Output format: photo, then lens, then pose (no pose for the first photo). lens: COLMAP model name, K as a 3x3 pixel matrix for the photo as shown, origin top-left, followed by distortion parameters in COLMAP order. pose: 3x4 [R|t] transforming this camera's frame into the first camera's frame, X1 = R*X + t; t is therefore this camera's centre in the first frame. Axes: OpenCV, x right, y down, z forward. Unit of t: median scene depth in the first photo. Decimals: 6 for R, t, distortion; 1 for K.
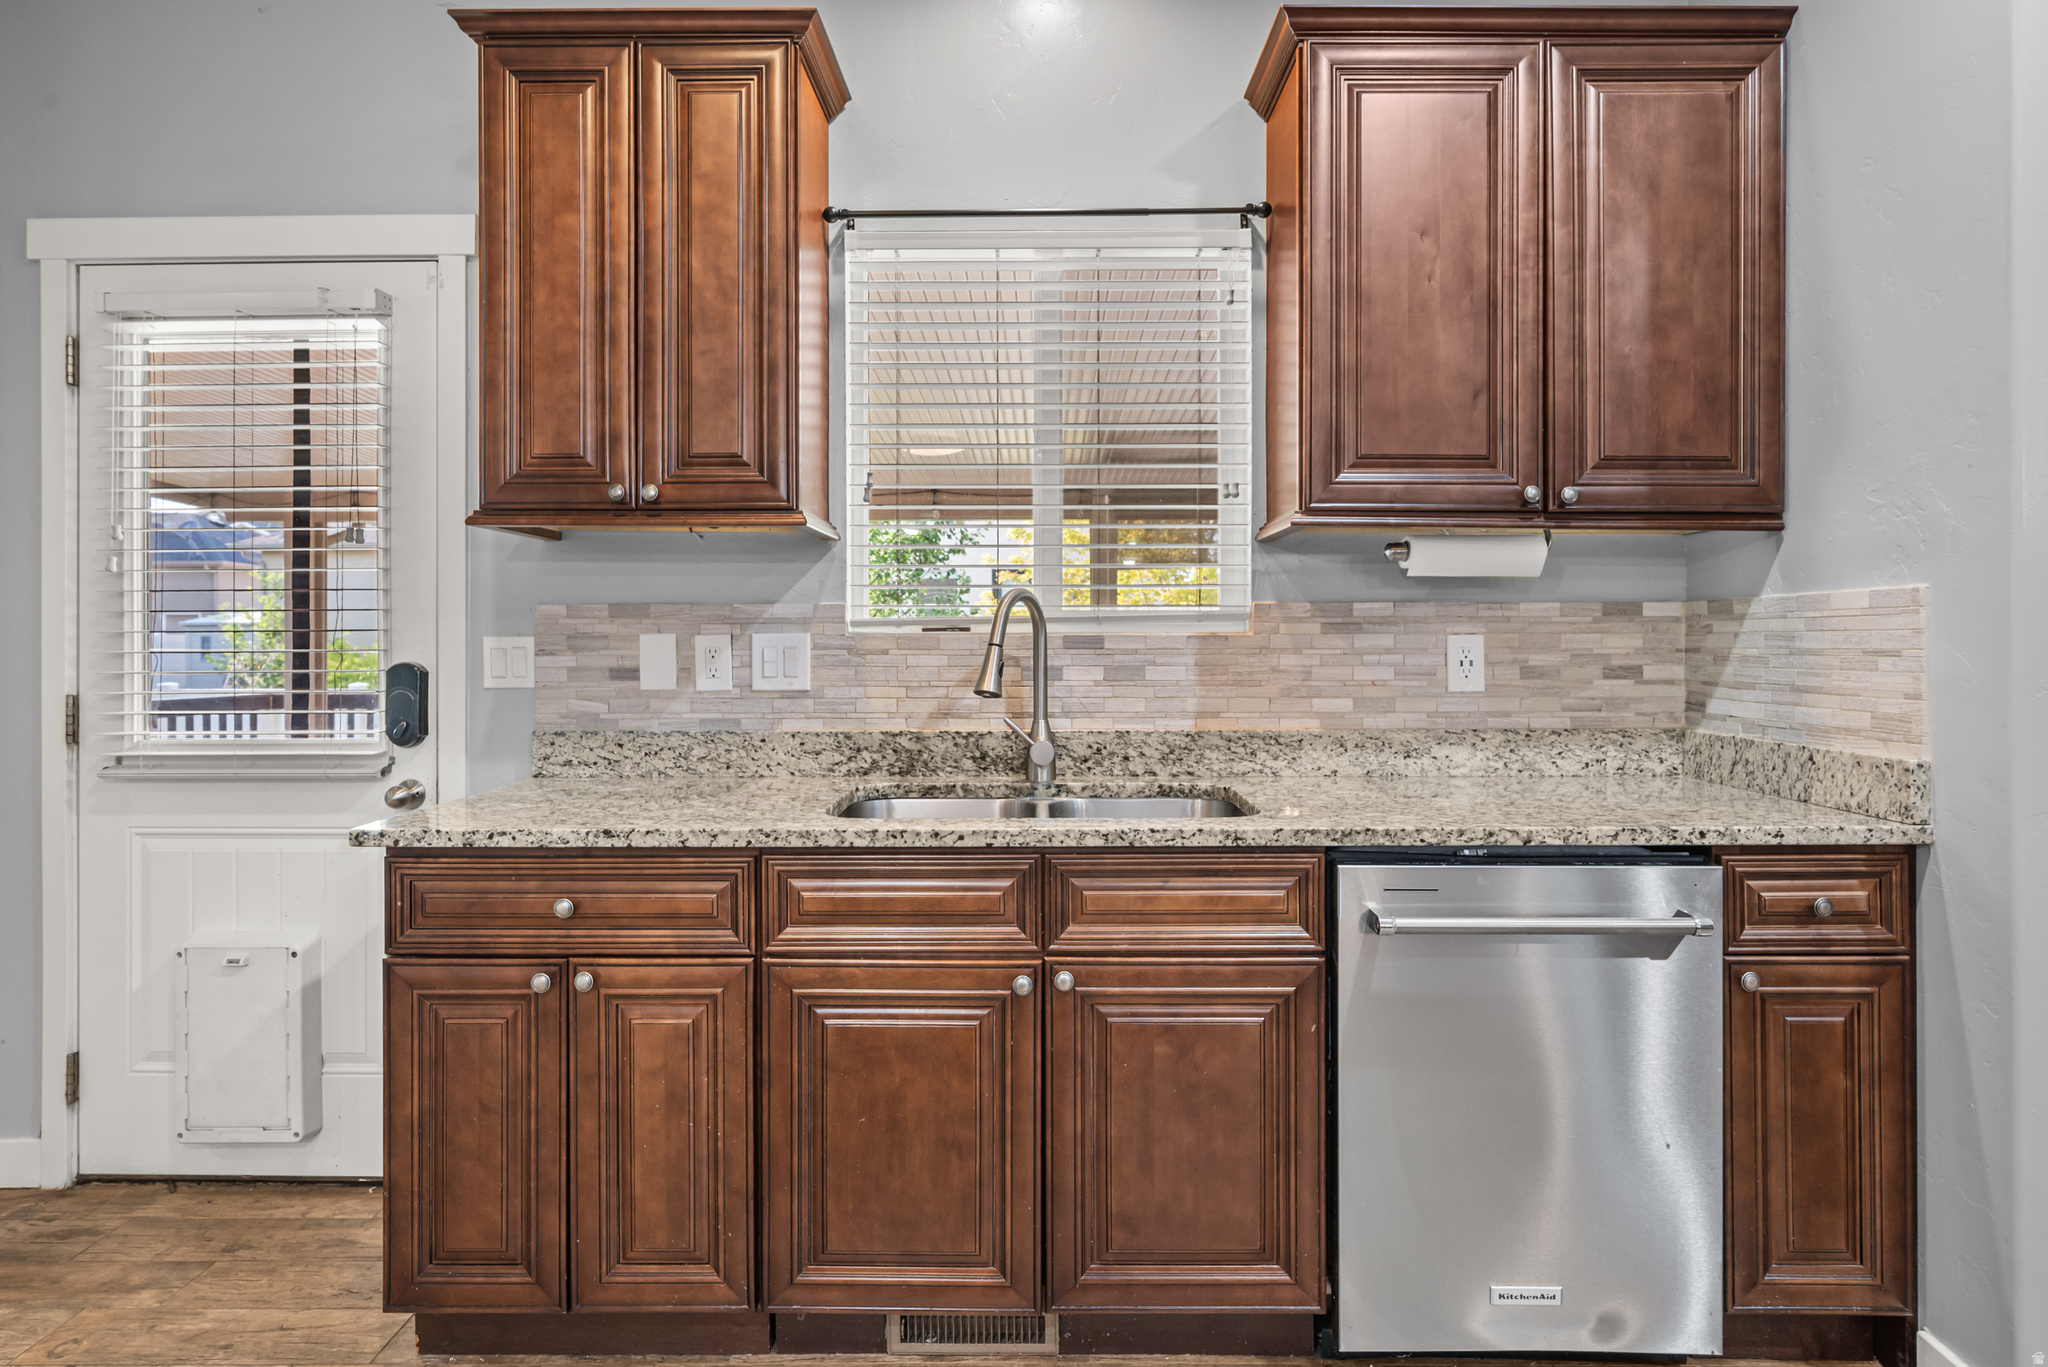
lens RADIAL K [[1072.2, 0, 1023.3], [0, 1072.2, 636.0], [0, 0, 1]] dist [-0.000527, 0.000075]
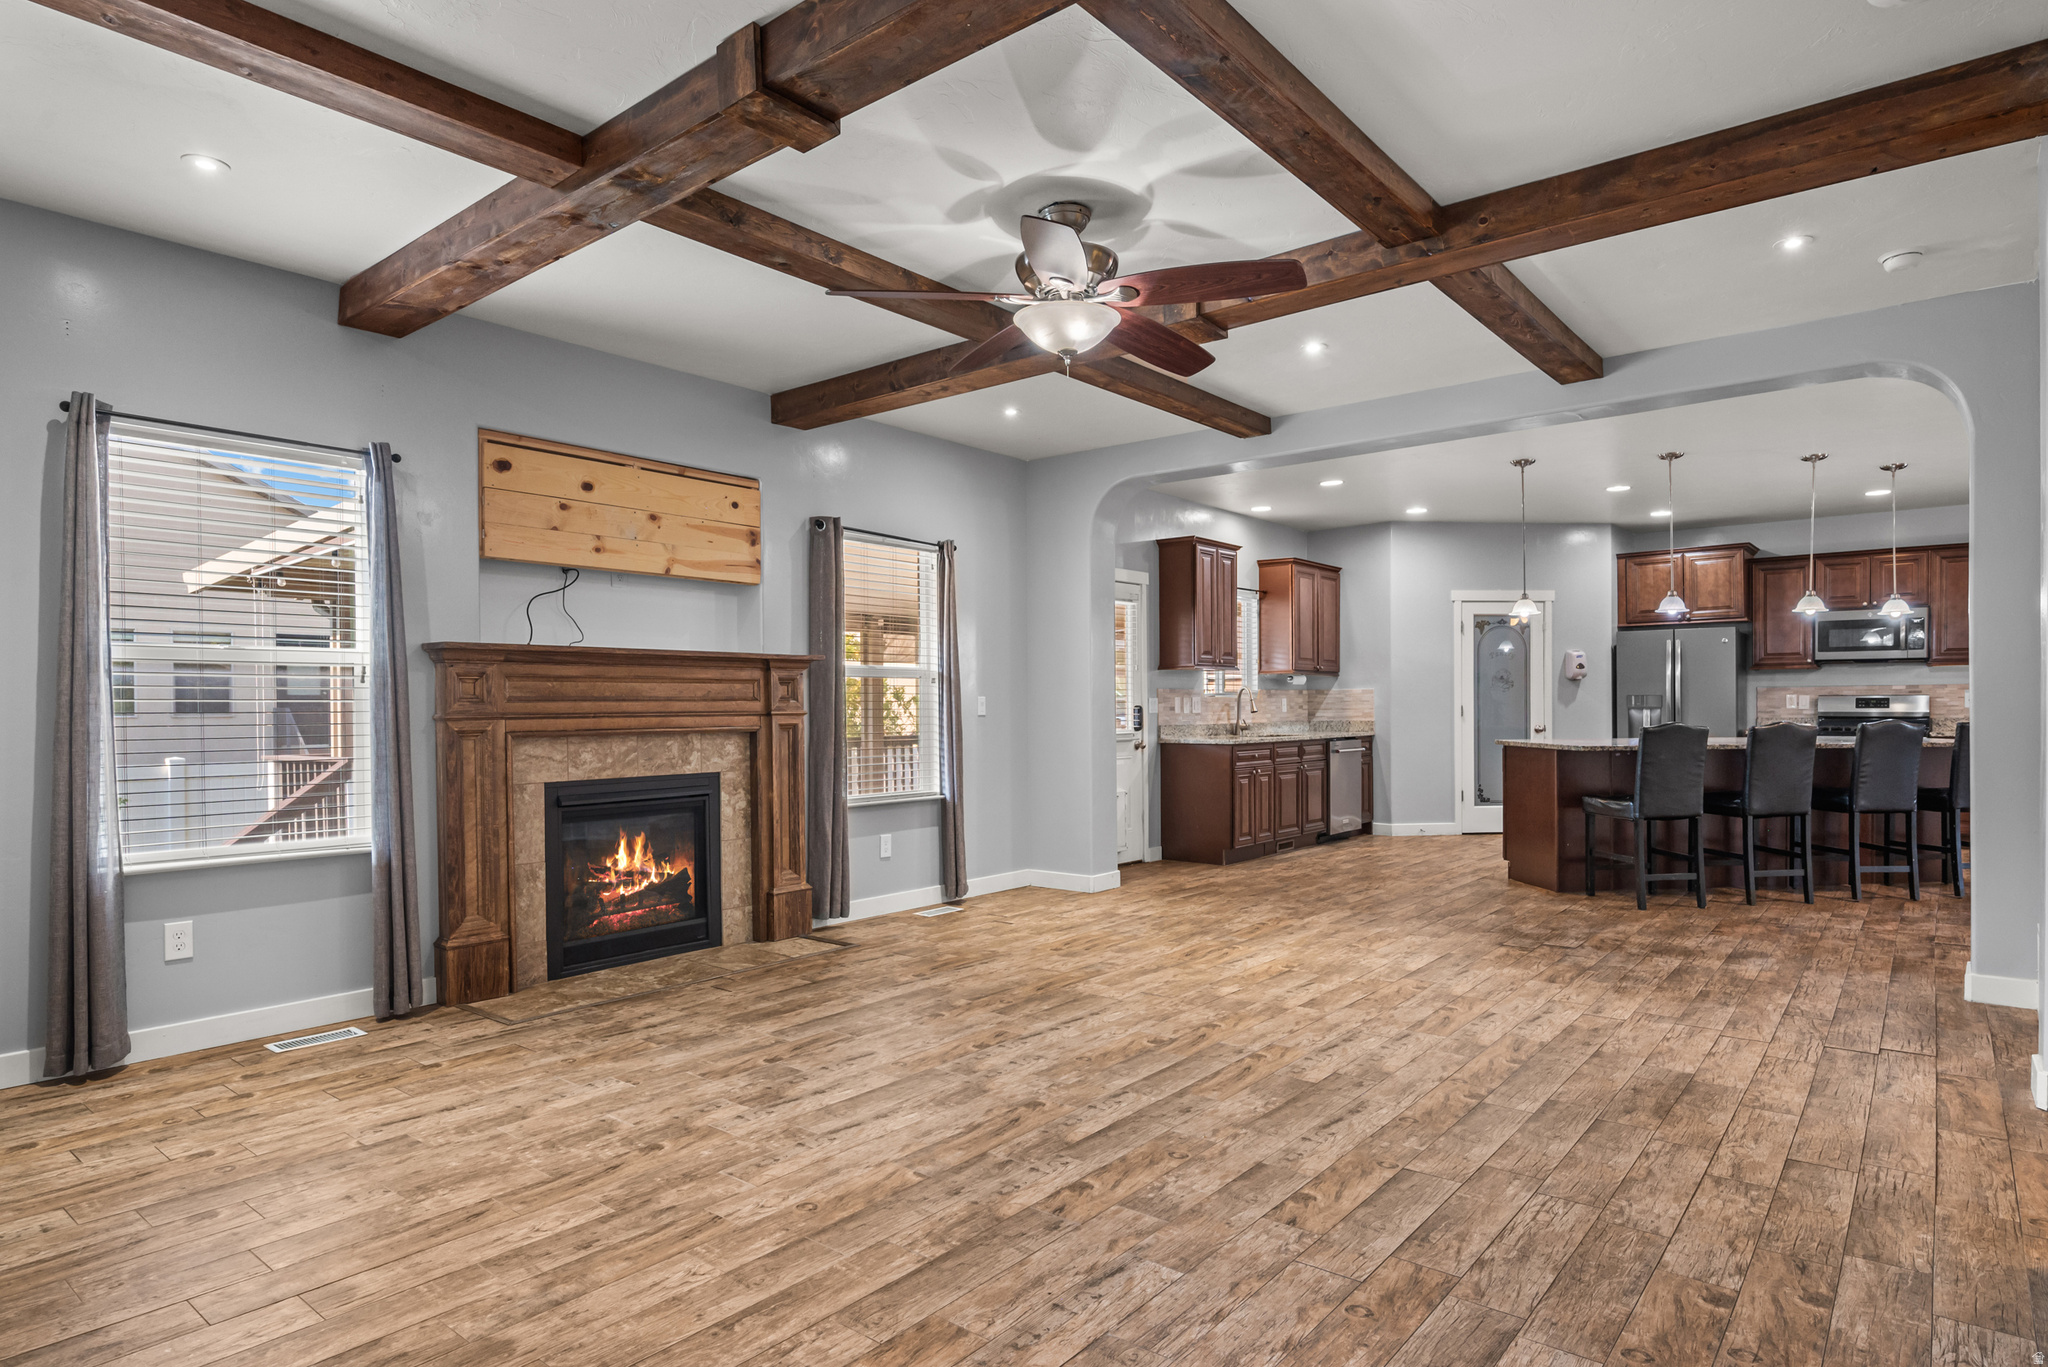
lens RADIAL K [[1150.3, 0, 1035.3], [0, 1150.3, 719.8], [0, 0, 1]] dist [-0.001103, 0.000575]
pose [[0.621837, -0.012343, 0.783050, -3.615399], [0.006845, 0.999923, 0.010326, 0.029366], [-0.783117, -0.001061, 0.621873, -0.986296]]
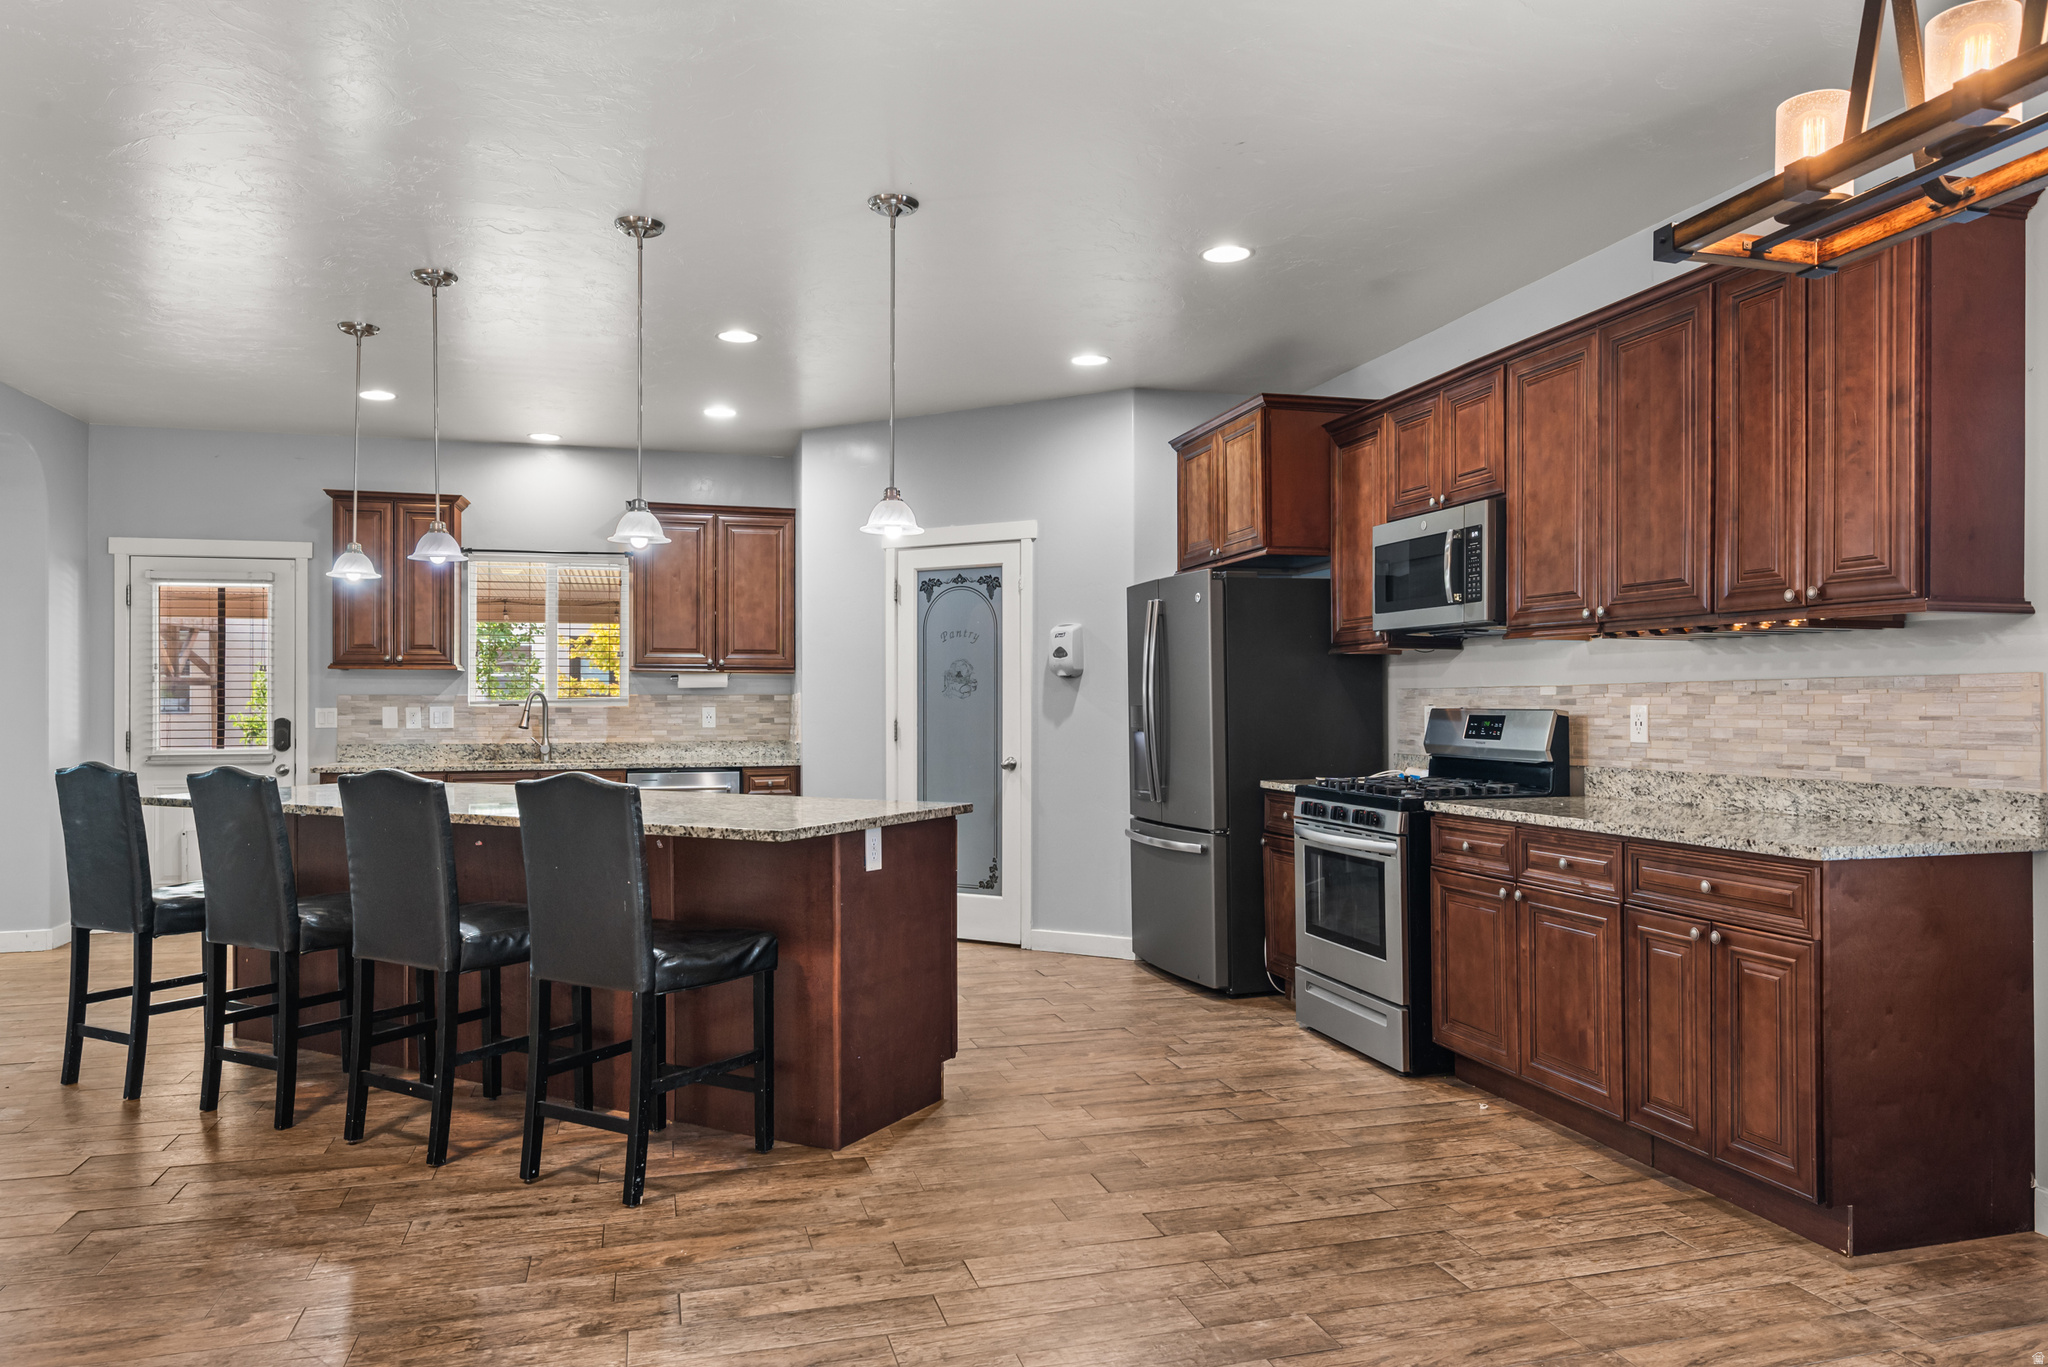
lens RADIAL K [[1352.6, 0, 1035.6], [0, 1352.6, 693.9], [0, 0, 1]] dist [-0.002623, -0.000952]
pose [[0.959050, 0.002577, 0.283226, 0.232441], [0.000403, 0.999945, -0.010464, 0.001531], [-0.283237, 0.010149, 0.958996, -2.601026]]
